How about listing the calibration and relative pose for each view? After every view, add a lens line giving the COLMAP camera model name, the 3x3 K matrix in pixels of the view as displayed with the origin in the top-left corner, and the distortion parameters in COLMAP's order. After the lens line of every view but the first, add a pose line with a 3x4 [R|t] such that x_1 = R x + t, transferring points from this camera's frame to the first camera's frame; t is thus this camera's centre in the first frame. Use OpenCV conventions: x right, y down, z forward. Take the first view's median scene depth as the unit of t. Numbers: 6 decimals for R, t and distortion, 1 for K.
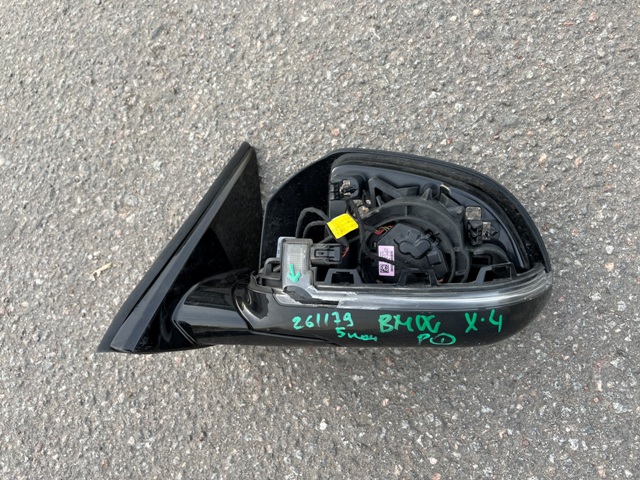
lens RADIAL K [[486.2, 0, 319.9], [0, 486.2, 239.1], [0, 0, 1]] dist [0.073873, -0.108114]
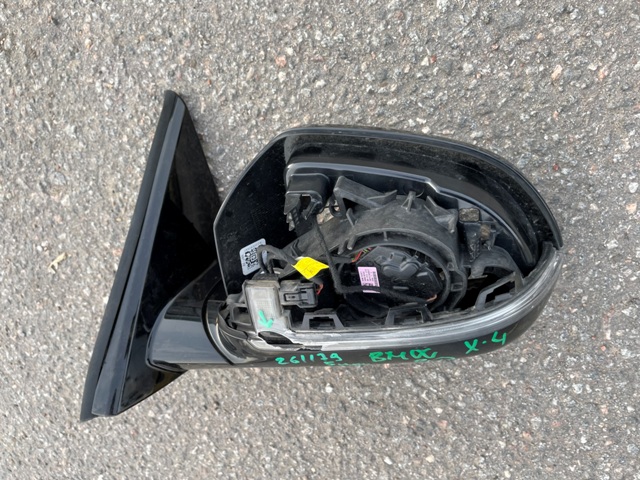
lens RADIAL K [[486.2, 0, 319.1], [0, 486.2, 245.0], [0, 0, 1]] dist [0.073873, -0.108114]
pose [[0.983665, -0.175803, -0.038696, 0.078844], [0.174559, 0.879061, 0.443600, -0.336481], [-0.043970, -0.443108, 0.895389, 0.226832]]
